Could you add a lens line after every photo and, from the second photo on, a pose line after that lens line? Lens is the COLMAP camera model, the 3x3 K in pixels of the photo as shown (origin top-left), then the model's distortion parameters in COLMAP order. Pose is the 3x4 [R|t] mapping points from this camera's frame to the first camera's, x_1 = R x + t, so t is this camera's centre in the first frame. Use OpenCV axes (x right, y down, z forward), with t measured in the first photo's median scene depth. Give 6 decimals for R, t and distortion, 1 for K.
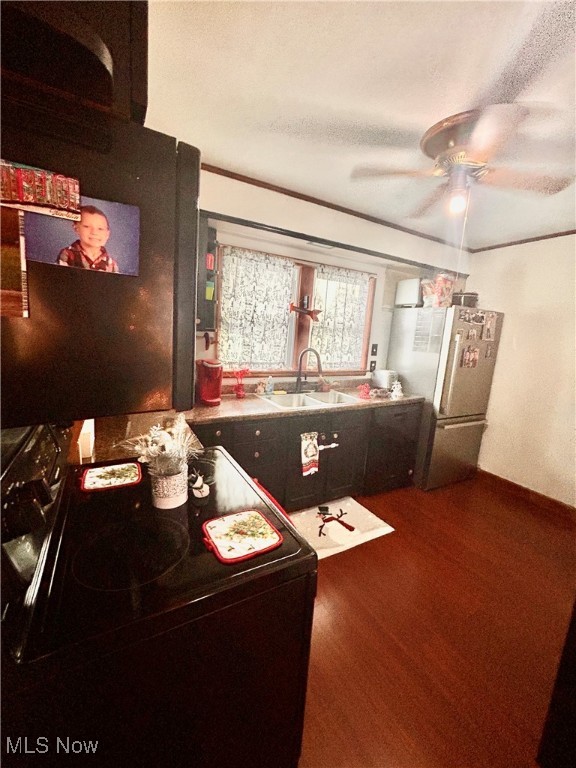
lens RADIAL K [[314.2, 0, 287.8], [0, 314.2, 383.8], [0, 0, 1]] dist [-0.000116, 0.000023]
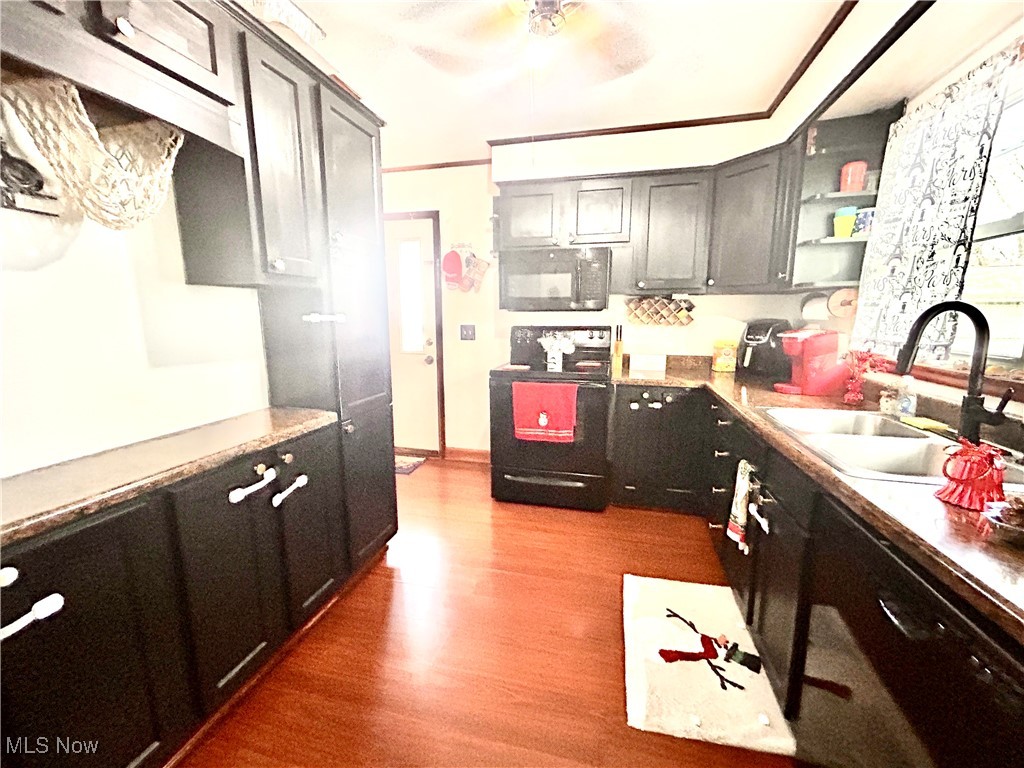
lens RADIAL K [[418.9, 0, 511.6], [0, 418.9, 383.8], [0, 0, 1]] dist [-0.000116, 0.000023]
pose [[-0.690617, 0.052772, -0.721293, 0.757797], [-0.159764, 0.961563, 0.223321, -0.057381], [0.705354, 0.269466, -0.655640, 1.048048]]
